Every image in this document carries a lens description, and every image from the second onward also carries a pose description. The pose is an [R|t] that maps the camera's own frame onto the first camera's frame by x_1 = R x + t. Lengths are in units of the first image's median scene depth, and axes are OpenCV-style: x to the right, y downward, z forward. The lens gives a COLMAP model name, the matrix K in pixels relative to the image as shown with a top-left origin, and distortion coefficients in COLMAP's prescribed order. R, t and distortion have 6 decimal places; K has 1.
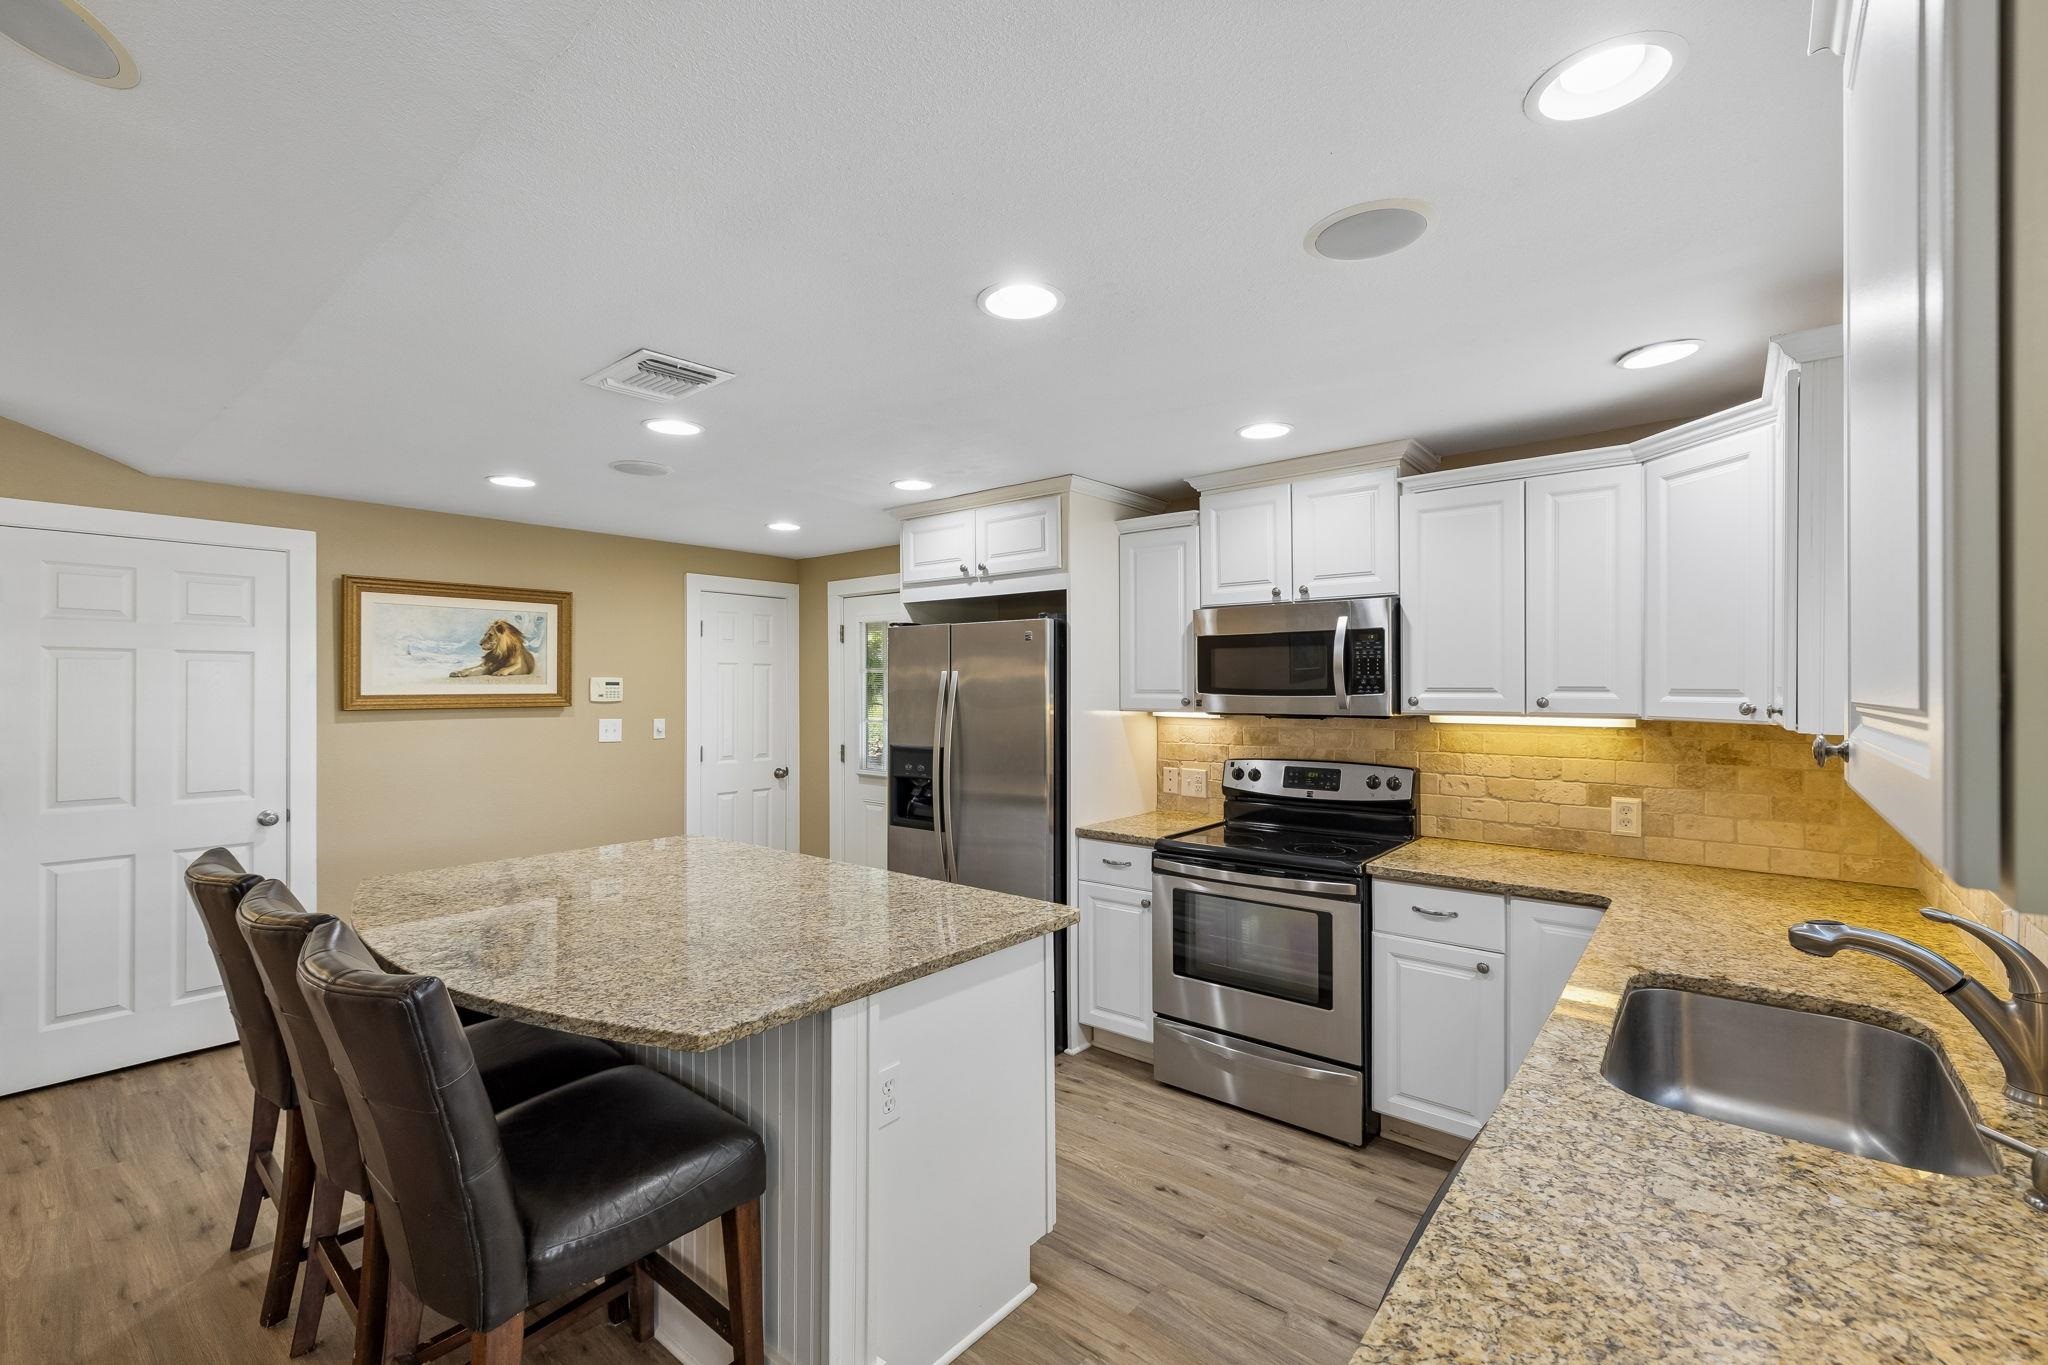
lens RADIAL K [[865.3, 0, 1011.8], [0, 865.3, 685.6], [0, 0, 1]] dist [0.000205, -0.000659]
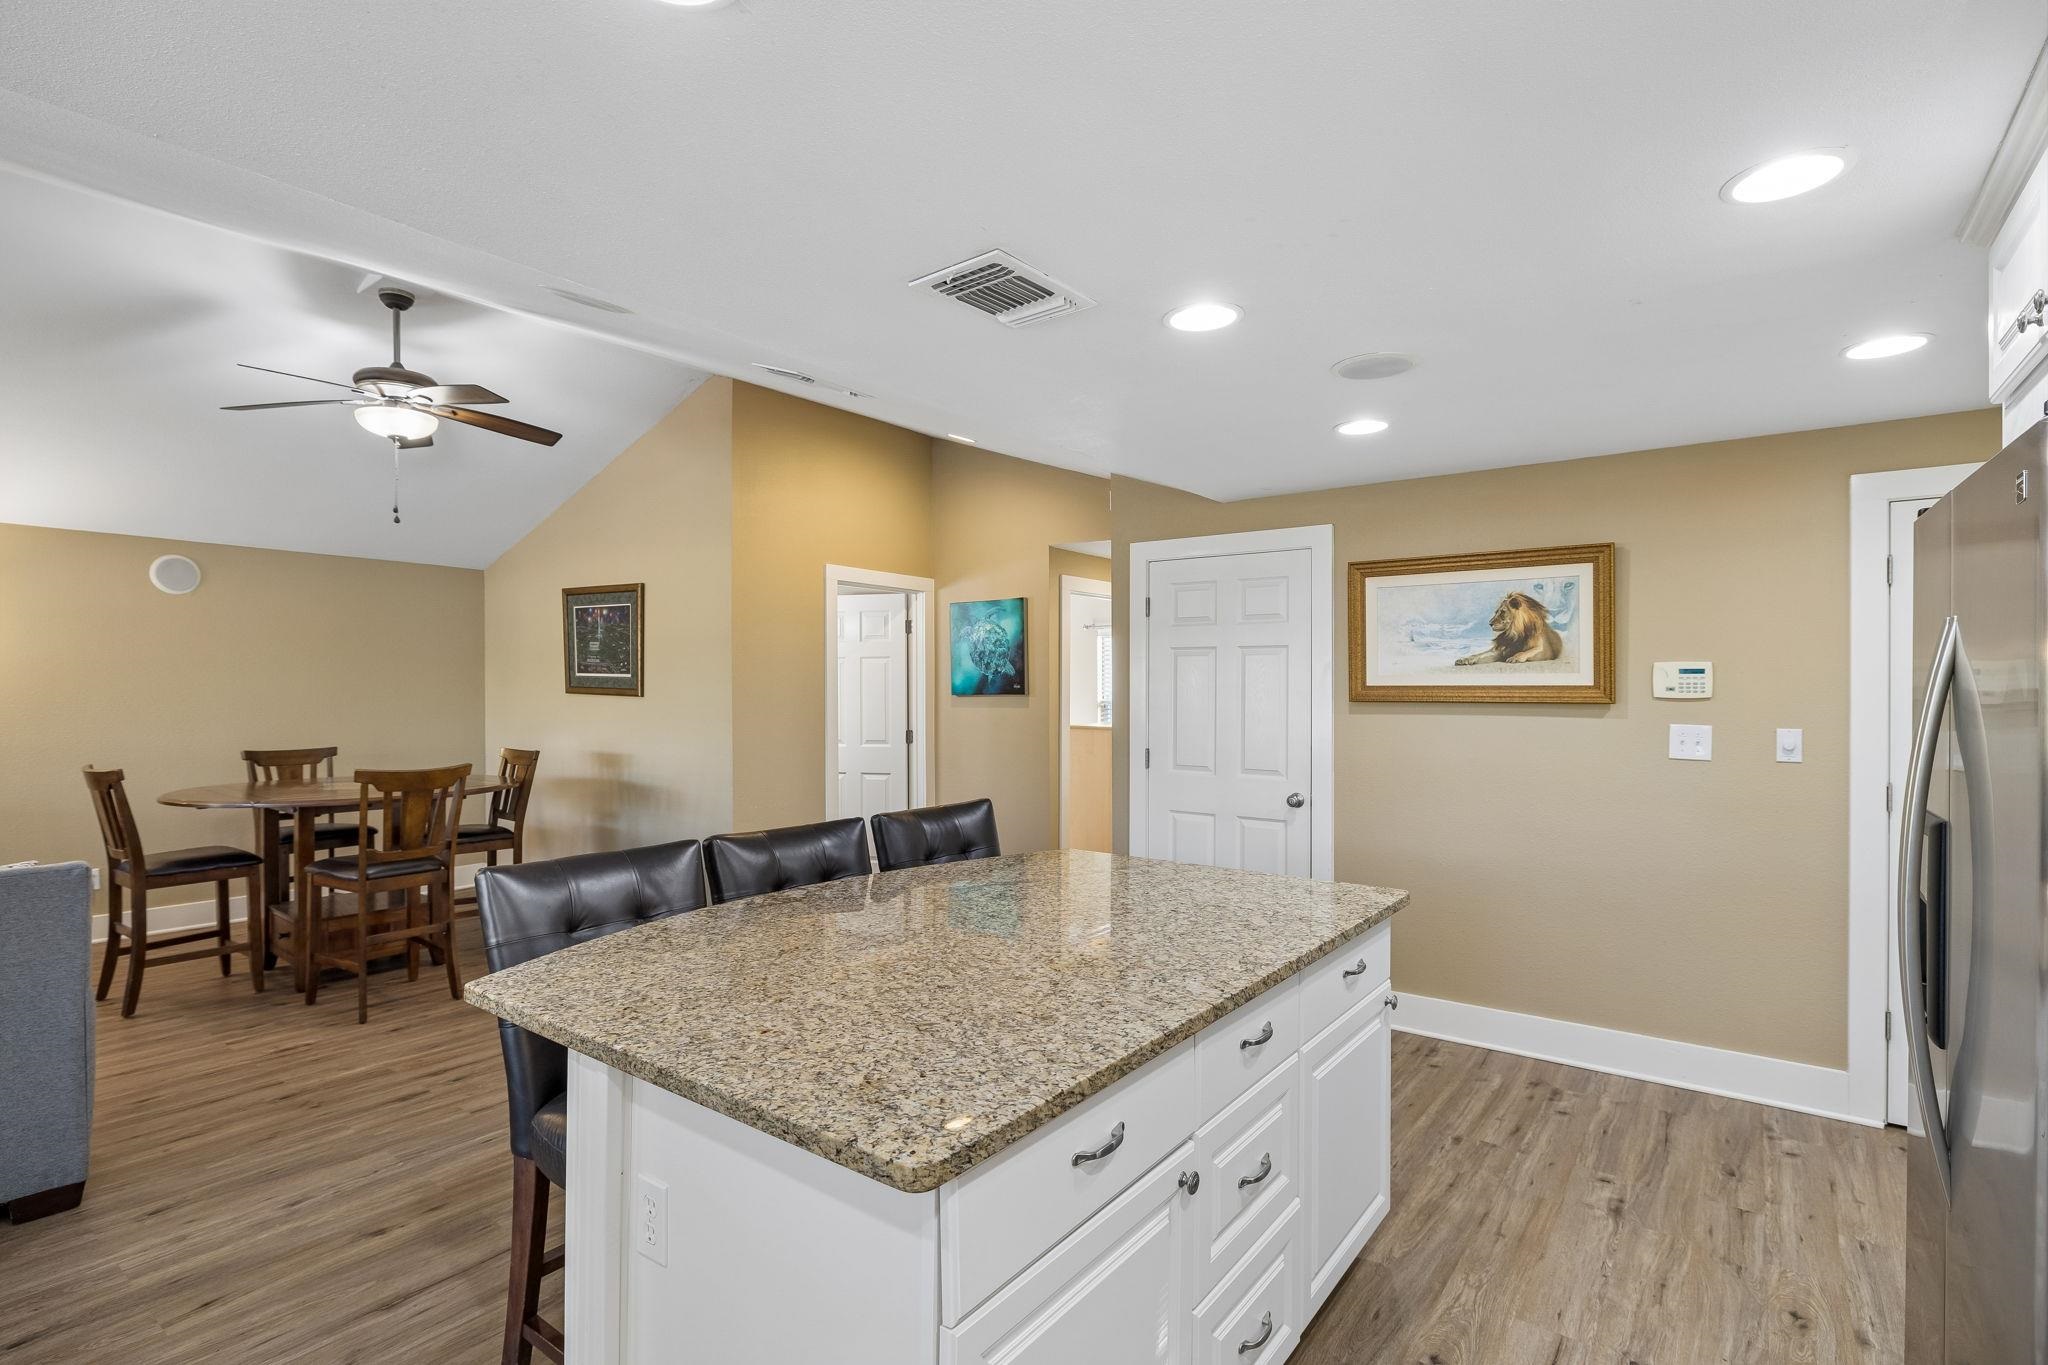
lens RADIAL K [[975.5, 0, 1018.3], [0, 975.5, 694.9], [0, 0, 1]] dist [-0.001749, 0.000311]
pose [[0.058287, 0.010356, -0.998246, 0.277387], [-0.000084, 0.999946, 0.010369, 0.009134], [0.998300, -0.000520, 0.058285, 0.502736]]
